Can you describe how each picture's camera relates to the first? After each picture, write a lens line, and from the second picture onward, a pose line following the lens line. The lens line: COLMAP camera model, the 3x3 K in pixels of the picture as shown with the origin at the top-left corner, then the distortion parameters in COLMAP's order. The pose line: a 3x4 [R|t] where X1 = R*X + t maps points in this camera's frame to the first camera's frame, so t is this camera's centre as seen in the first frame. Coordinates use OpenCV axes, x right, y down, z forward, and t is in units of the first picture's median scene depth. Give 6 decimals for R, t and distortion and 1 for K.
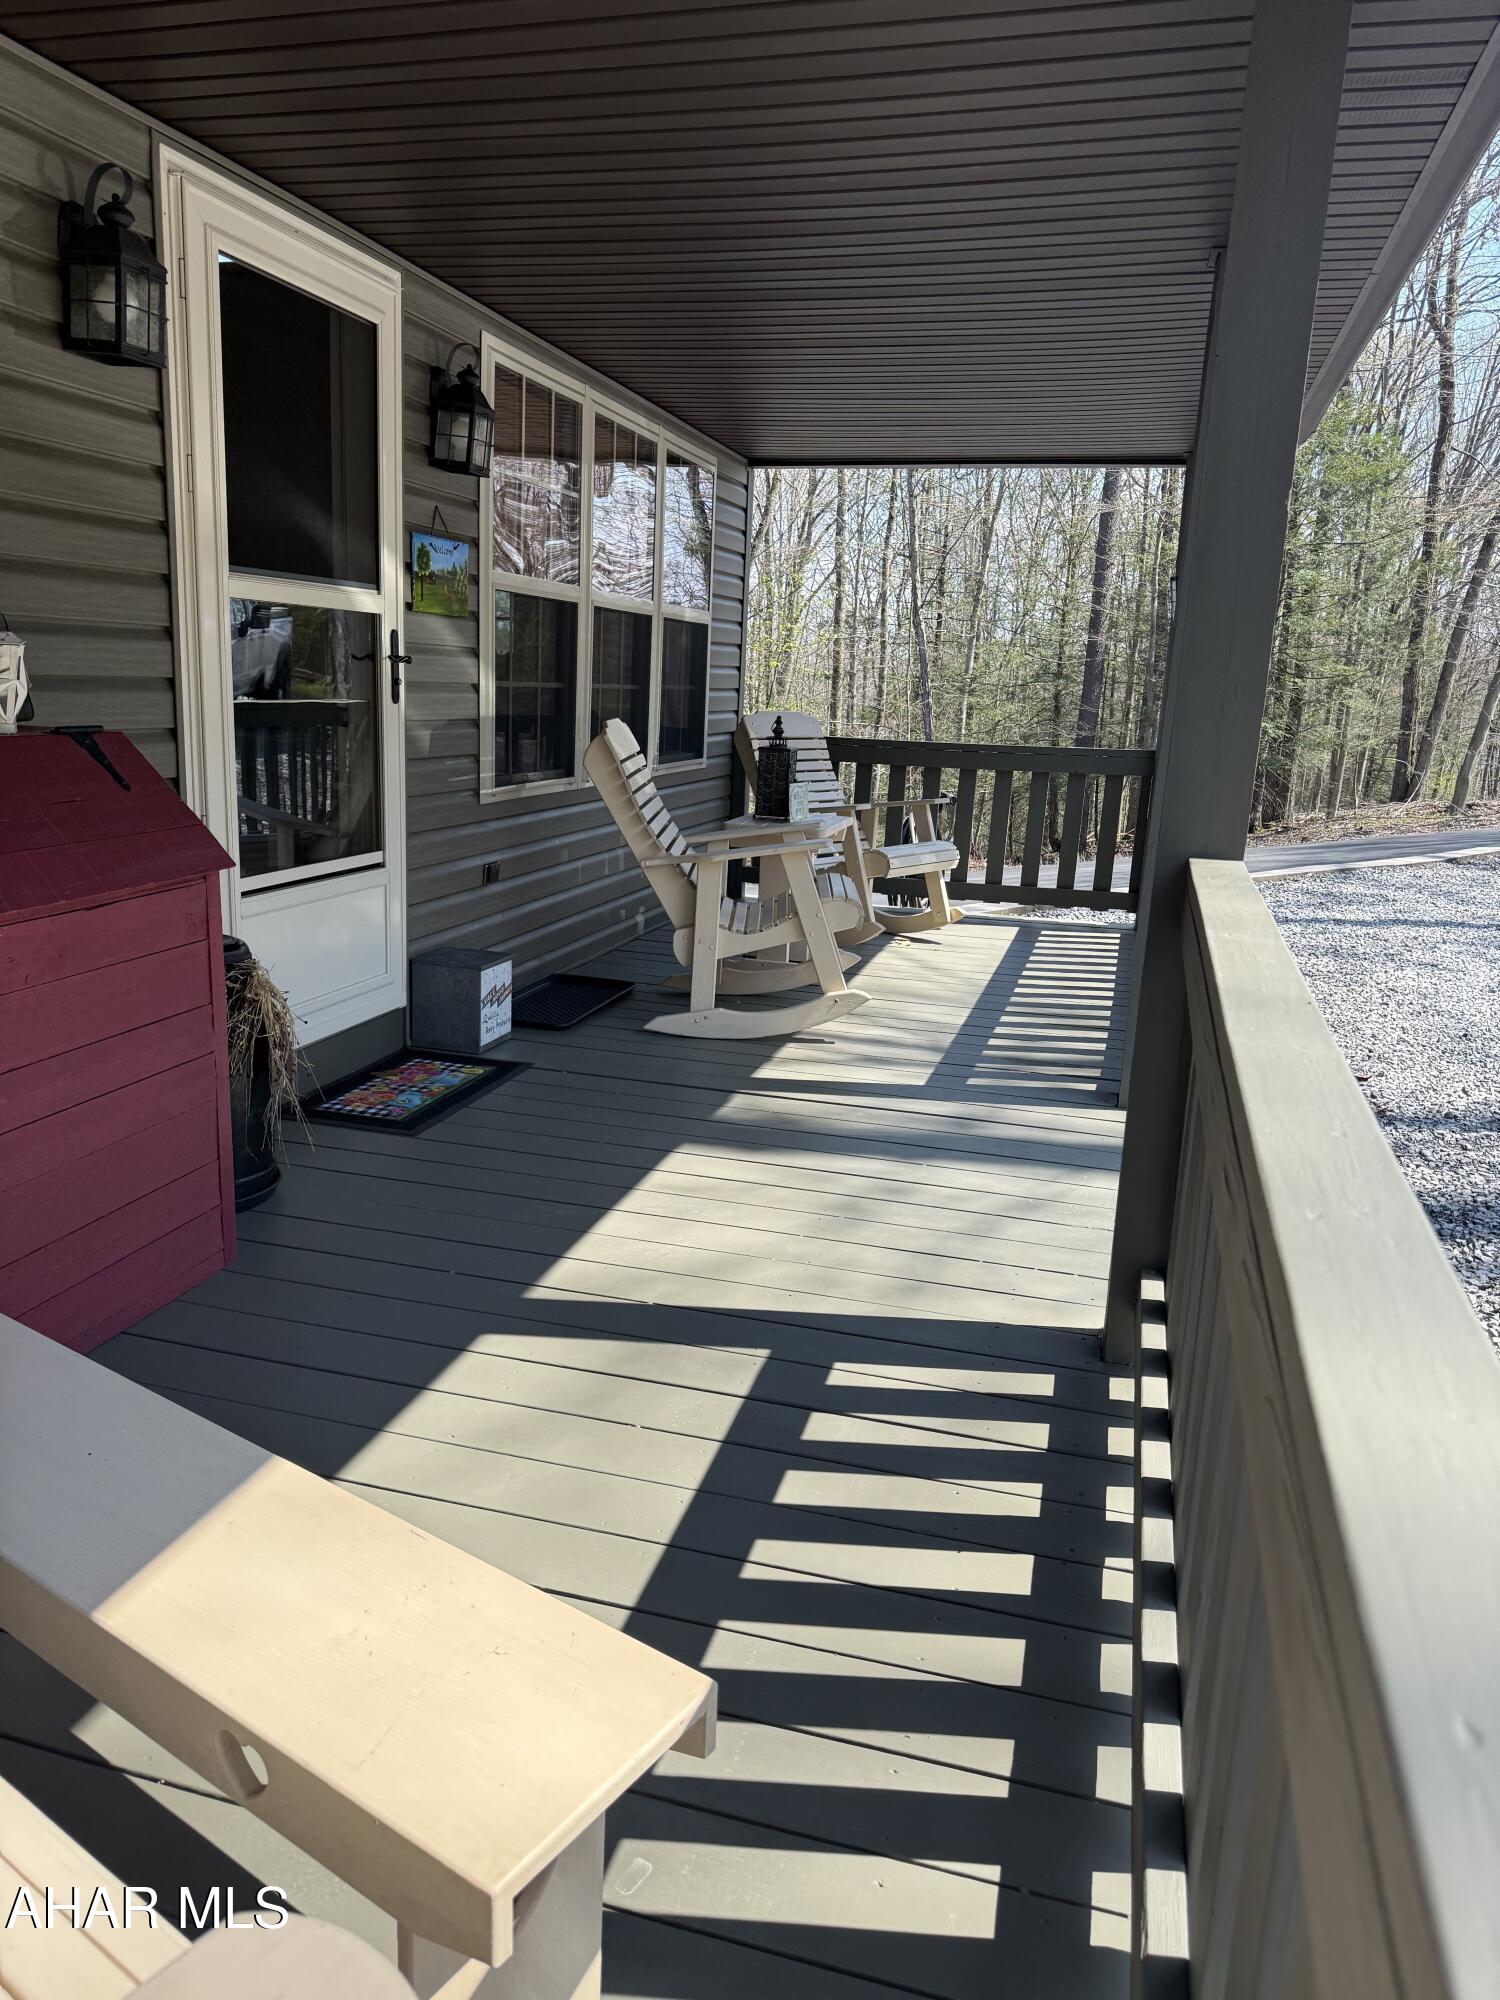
lens RADIAL K [[1408.5, 0, 750.0], [0, 1408.5, 1000.0], [0, 0, 1]] dist [0.051554, -0.045736]
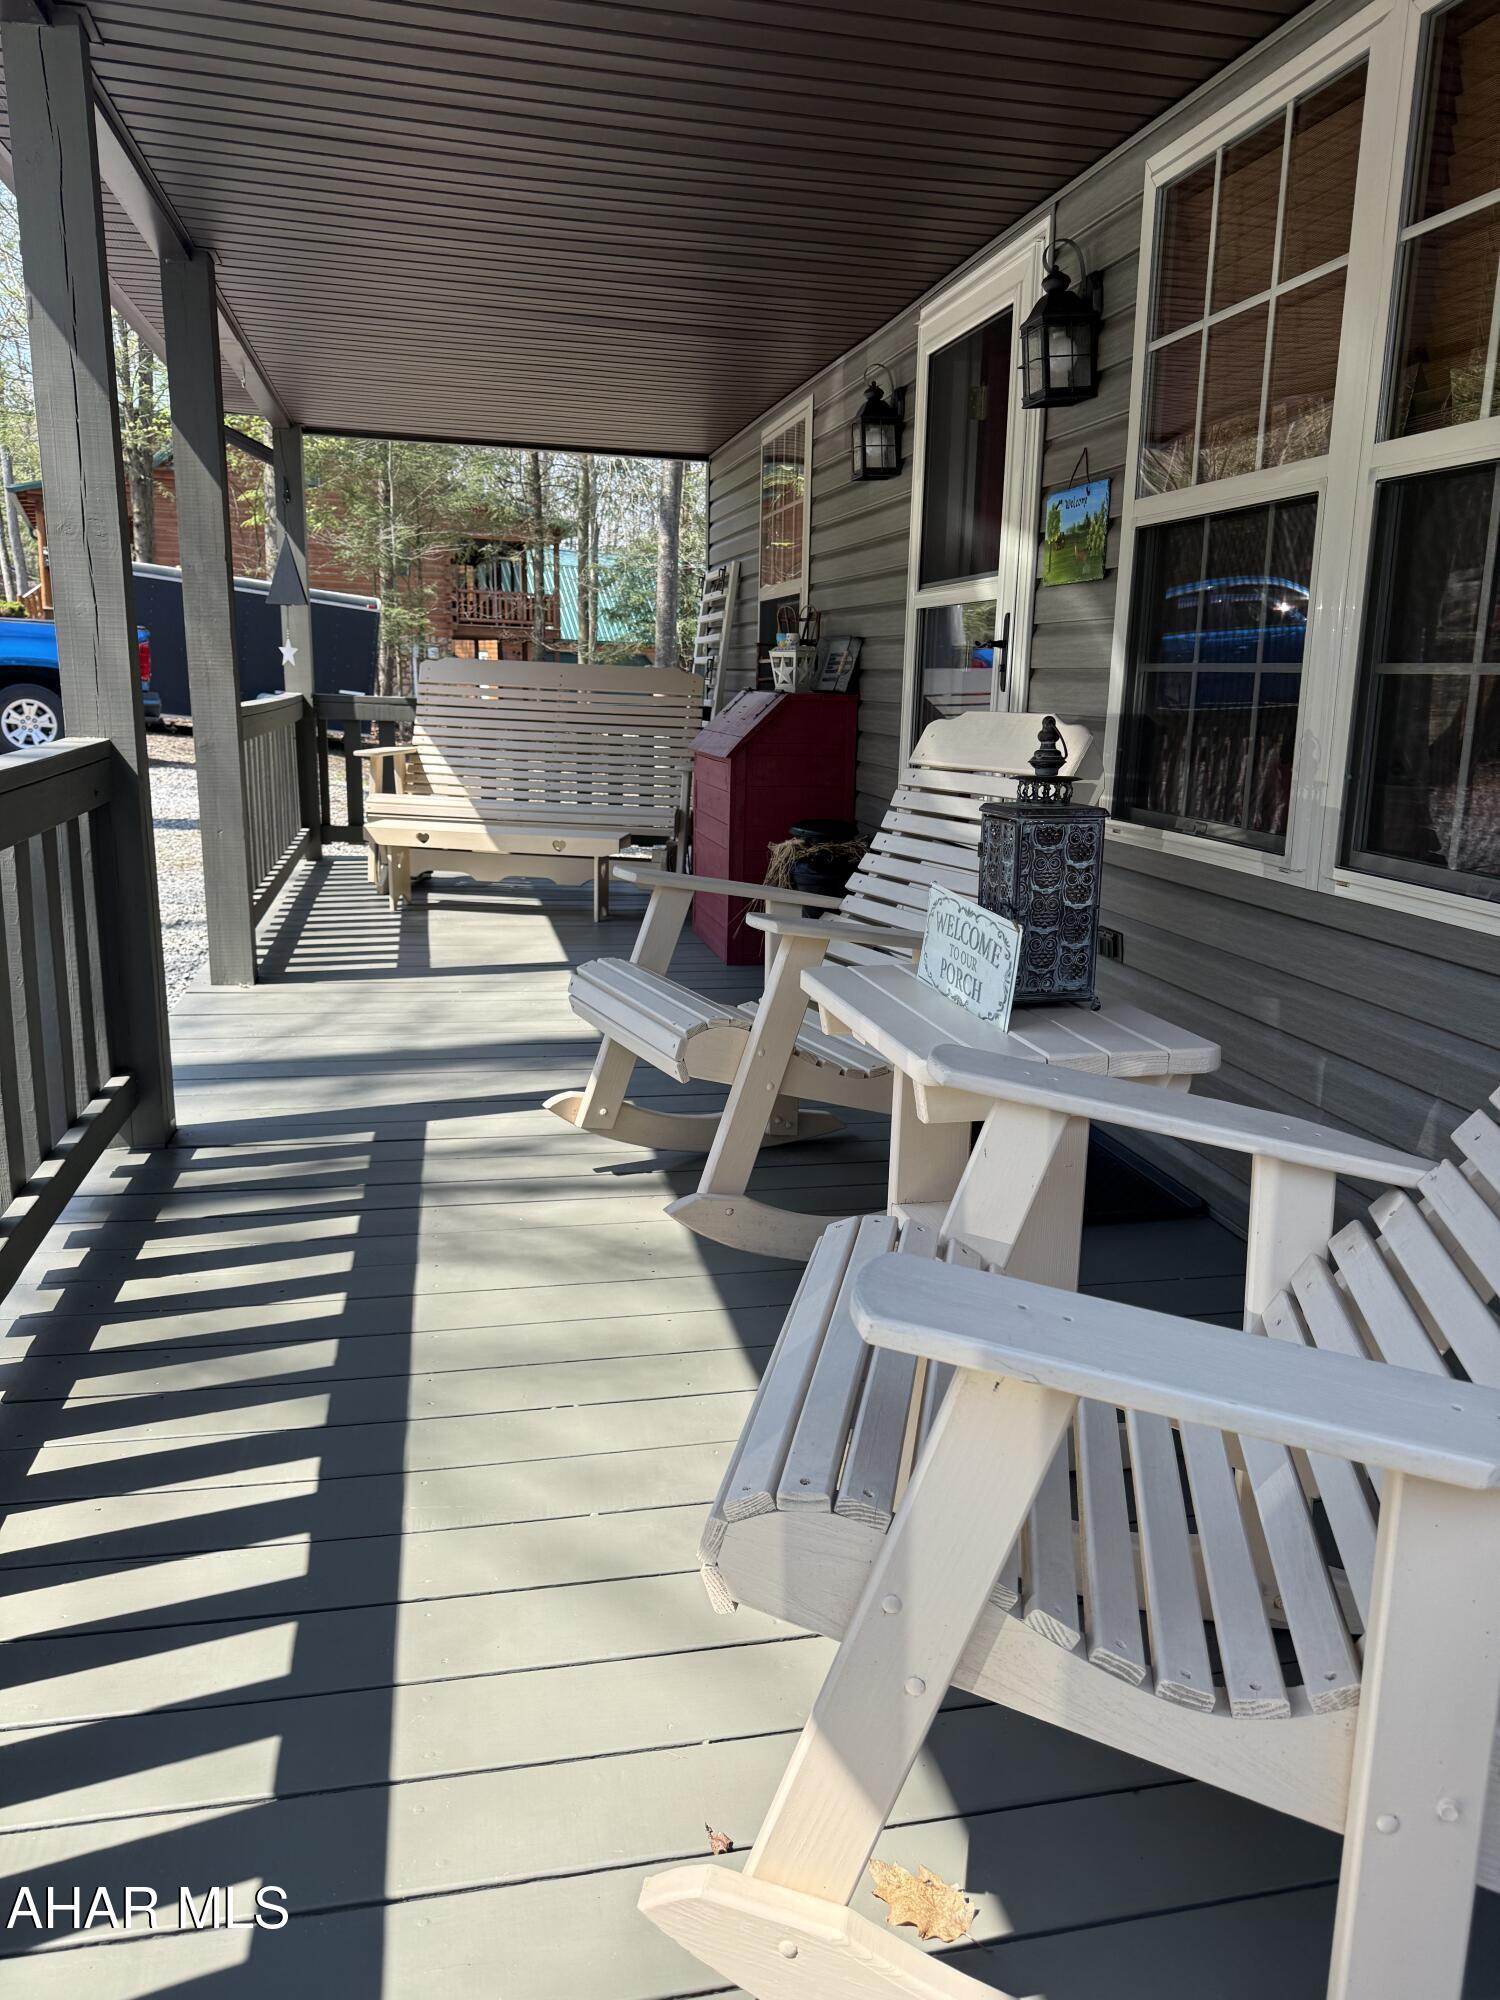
lens RADIAL K [[1408.5, 0, 750.0], [0, 1408.5, 1000.0], [0, 0, 1]] dist [0.051554, -0.045736]
pose [[-0.887166, 0.031327, -0.460387, 0.320916], [-0.170671, 0.904669, 0.390442, -0.338332], [0.428729, 0.424961, -0.797245, 1.653290]]
